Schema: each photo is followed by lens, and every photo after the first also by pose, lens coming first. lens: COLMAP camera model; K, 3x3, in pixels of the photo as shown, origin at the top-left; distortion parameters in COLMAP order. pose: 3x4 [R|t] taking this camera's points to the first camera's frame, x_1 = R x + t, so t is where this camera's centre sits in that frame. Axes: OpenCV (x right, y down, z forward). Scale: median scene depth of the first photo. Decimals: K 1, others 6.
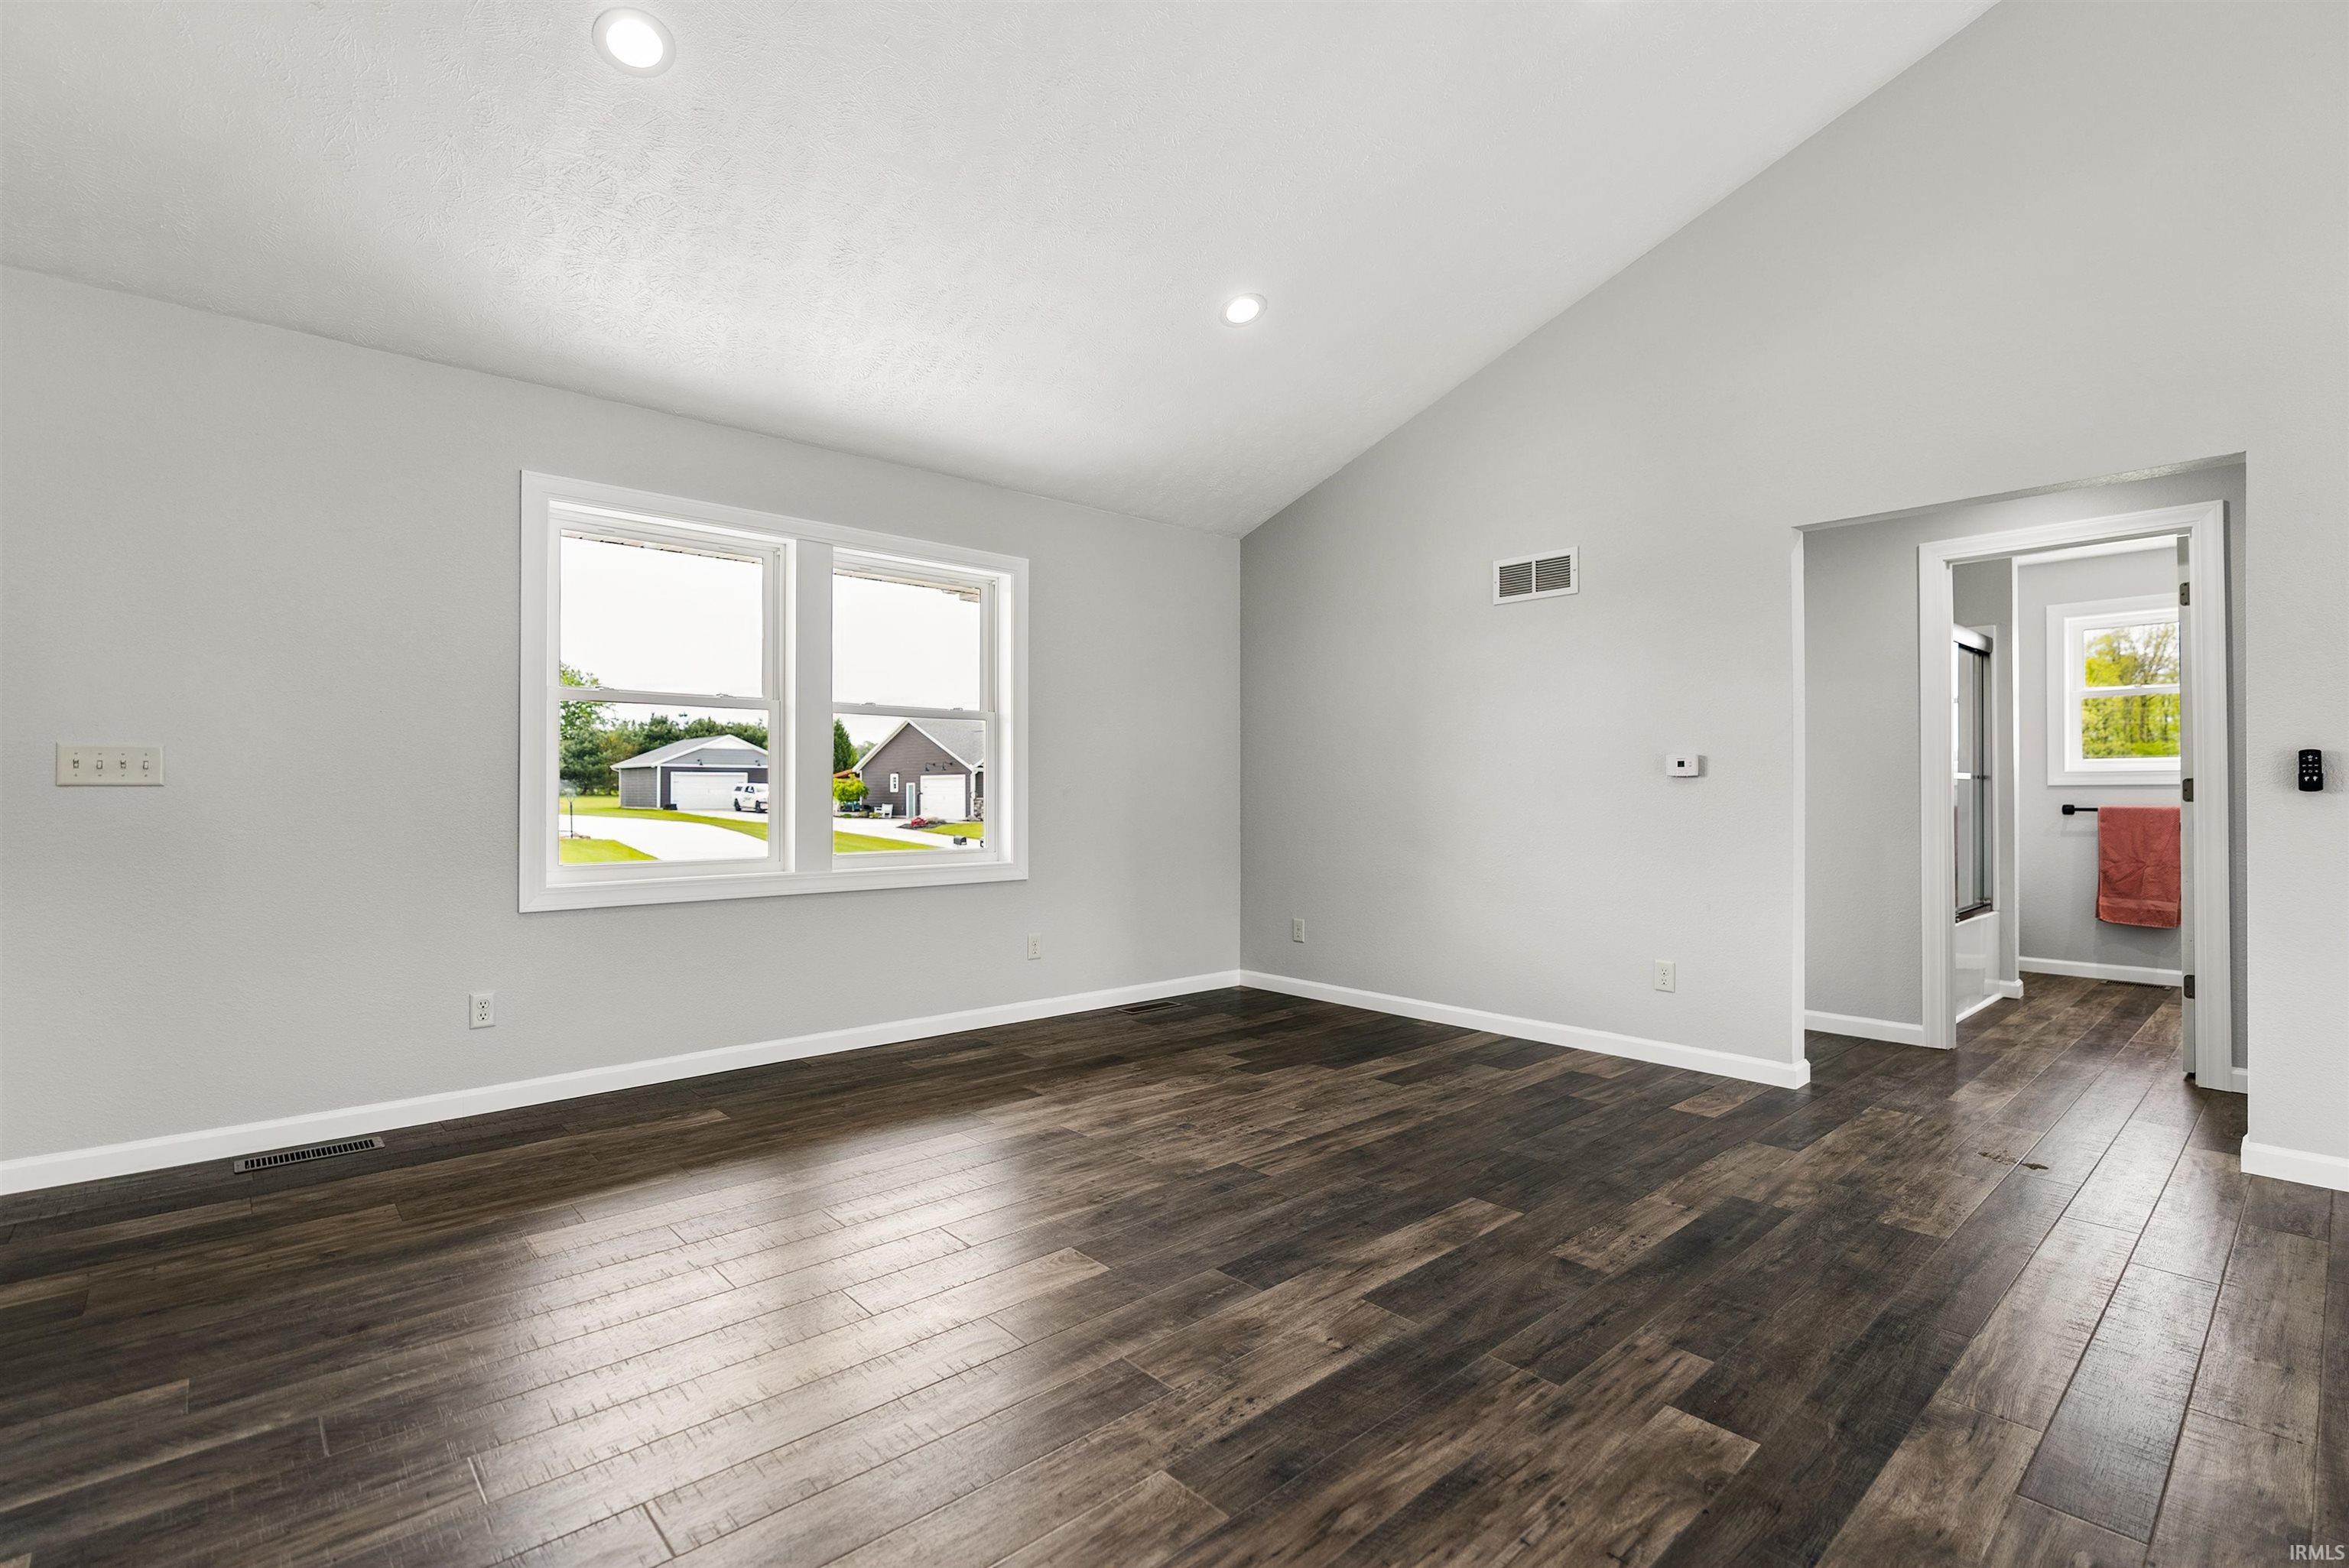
lens RADIAL K [[1071.4, 0, 1176.3], [0, 1071.4, 787.6], [0, 0, 1]] dist [-0.003608, 0.000871]
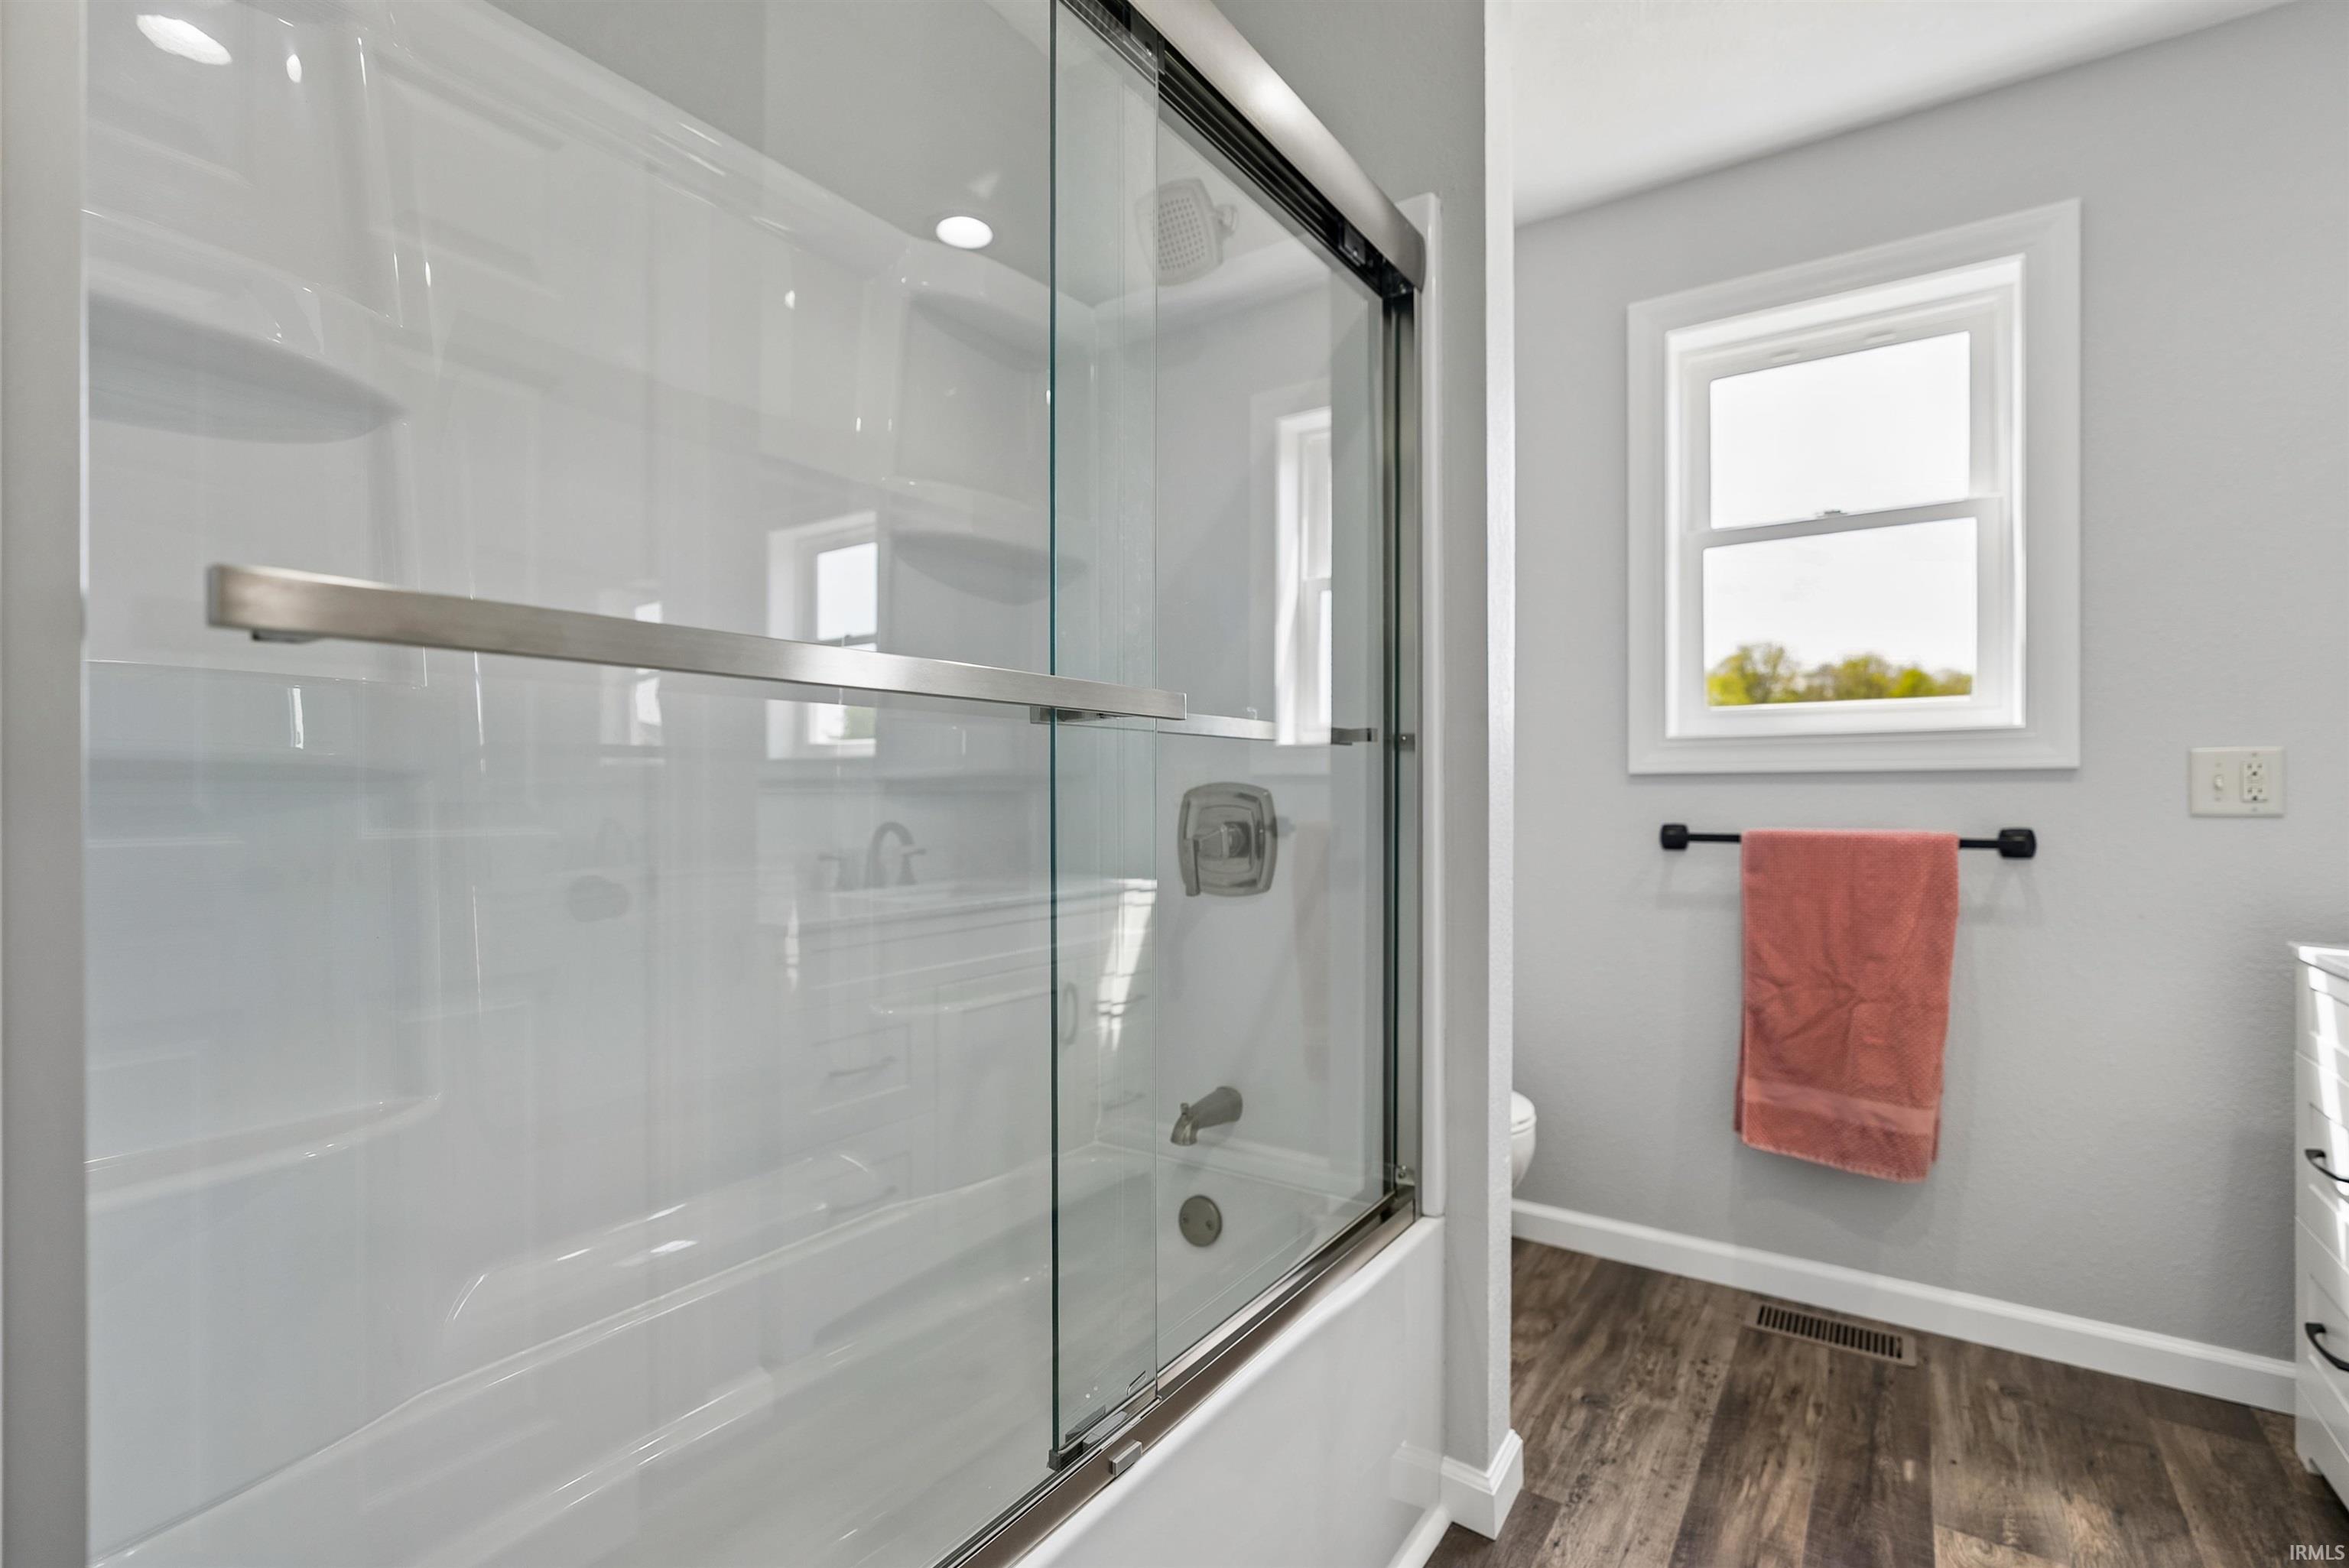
lens RADIAL K [[1090.0, 0, 1180.3], [0, 1090.0, 802.5], [0, 0, 1]] dist [-0.004154, 0.000899]
pose [[0.970083, -0.001147, 0.242771, 0.591883], [-0.002680, 0.999877, 0.015430, 0.003075], [-0.242759, -0.015619, 0.969961, 0.693472]]
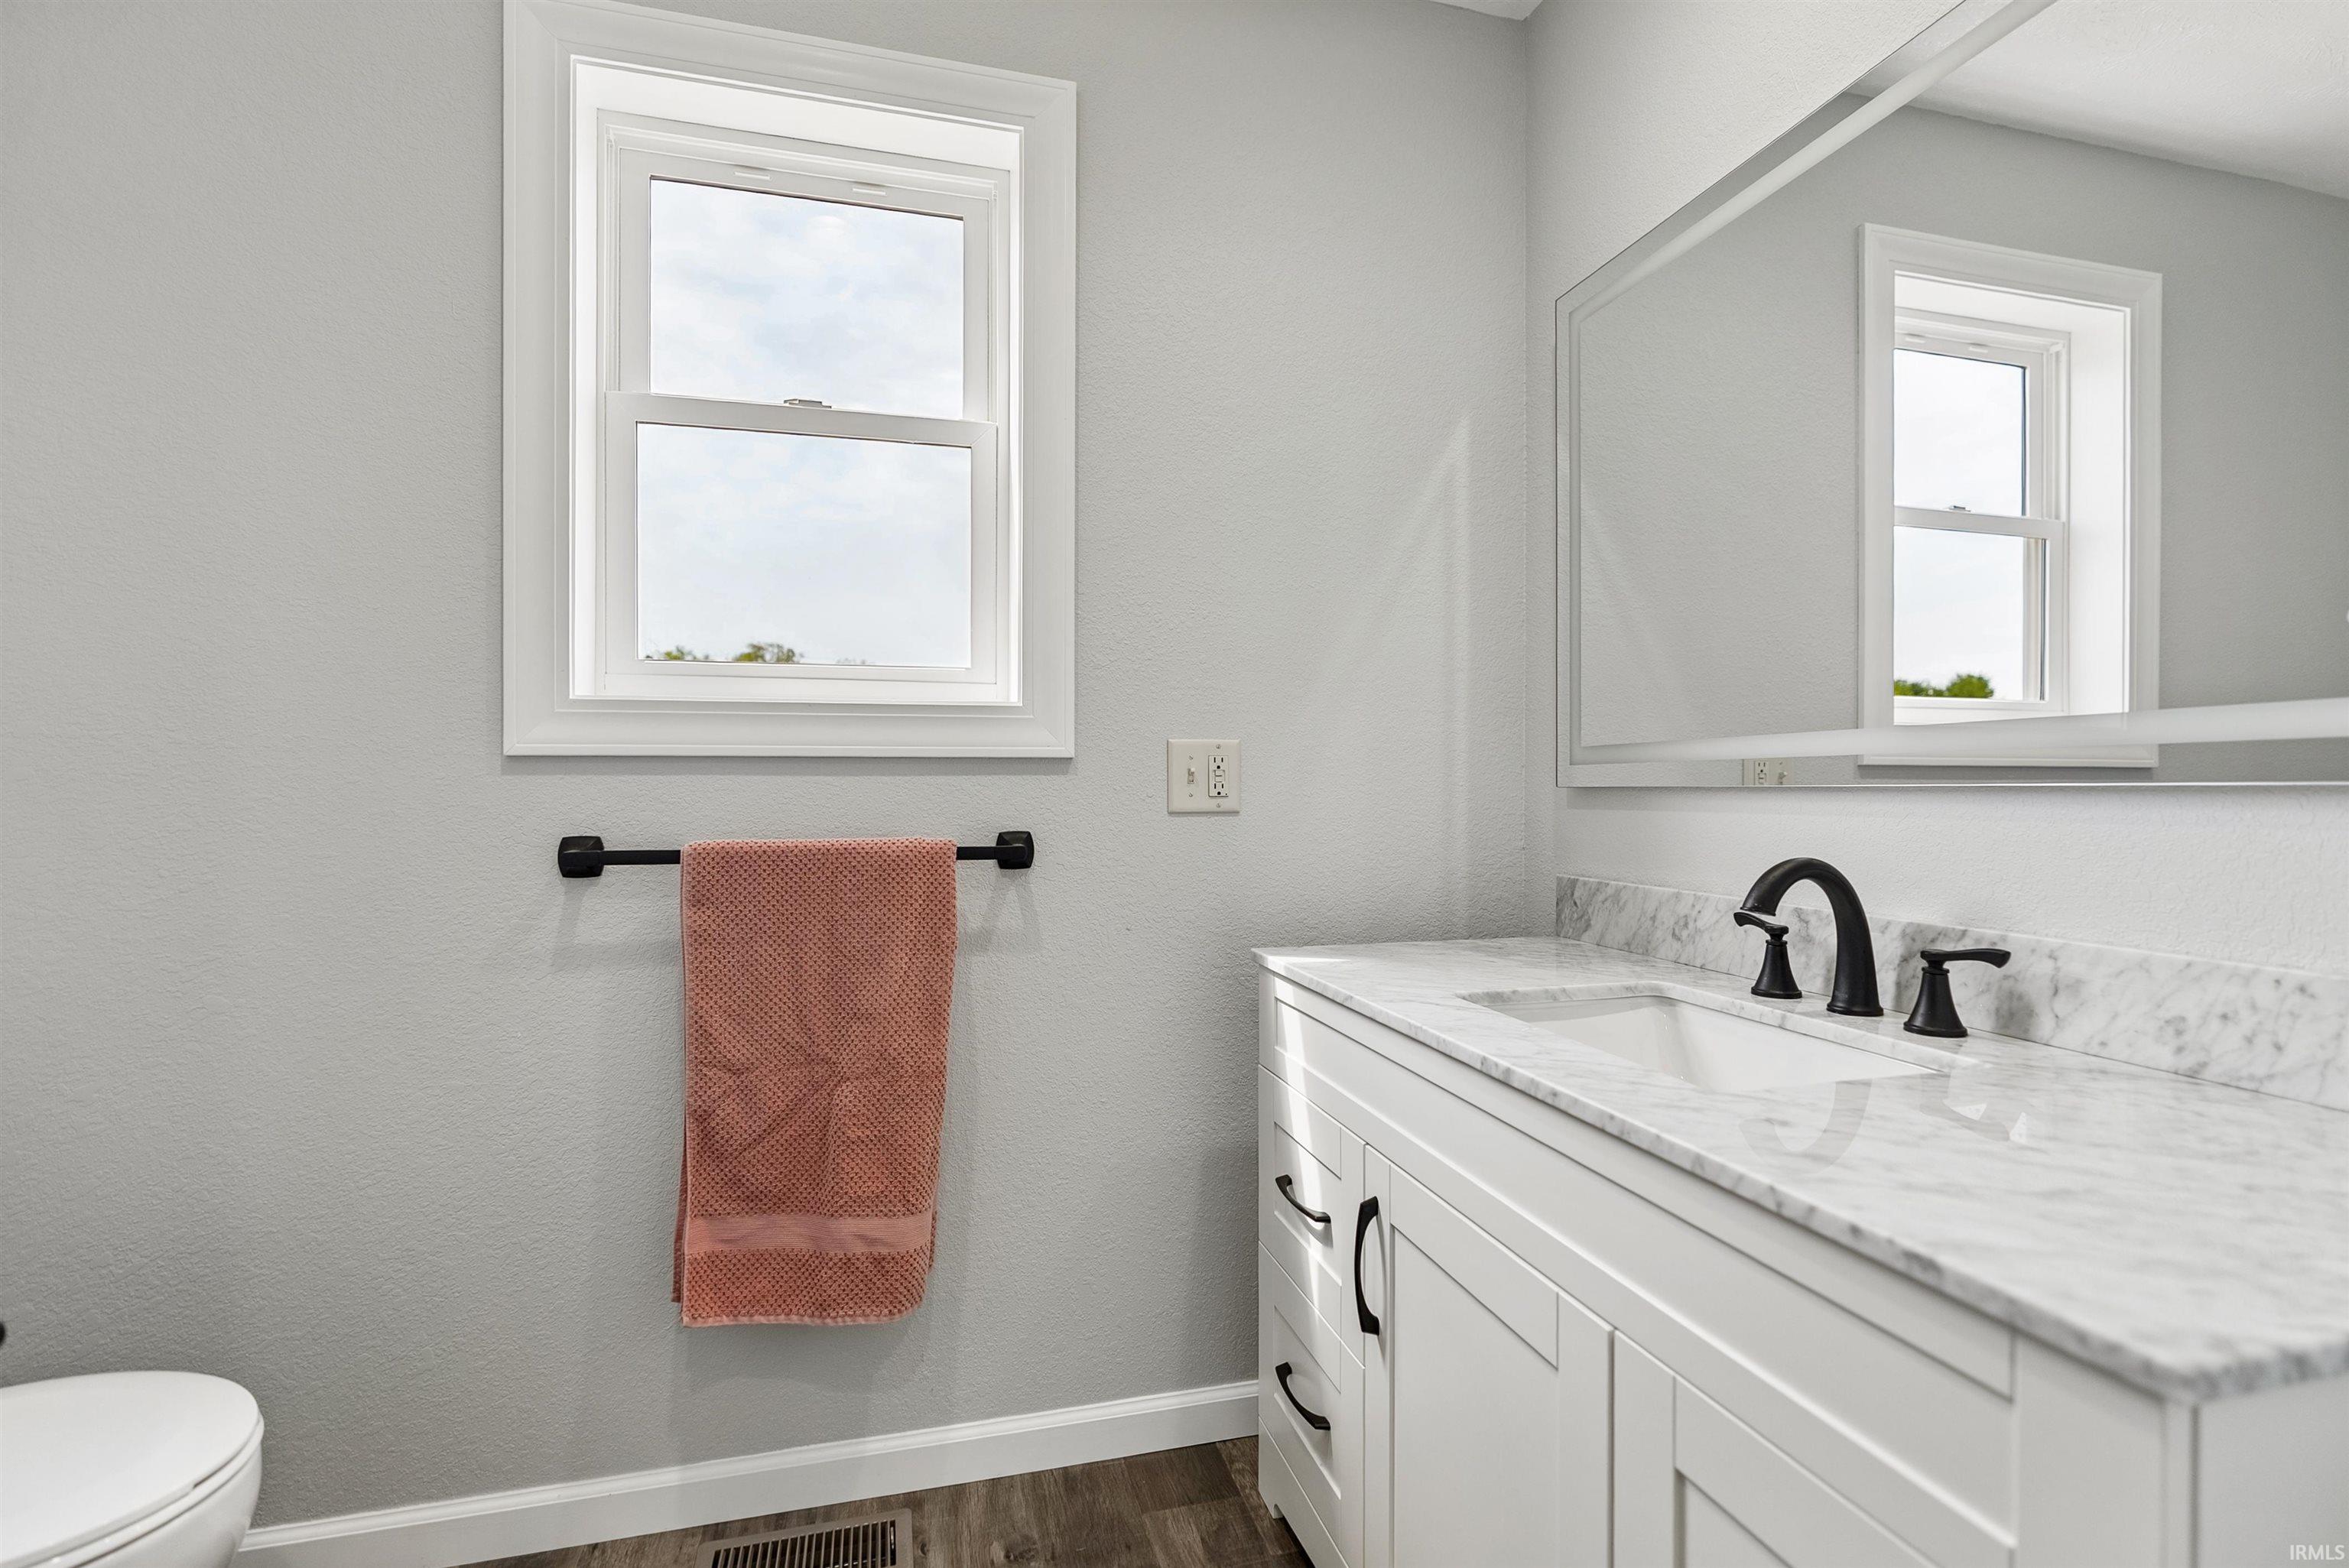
lens RADIAL K [[1071.4, 0, 1176.3], [0, 1071.4, 787.6], [0, 0, 1]] dist [-0.003608, 0.000871]
pose [[0.461969, 0.003863, 0.886887, 0.707518], [-0.007742, 0.999970, -0.000323, 0.004341], [-0.886862, -0.006717, 0.461985, 0.799261]]
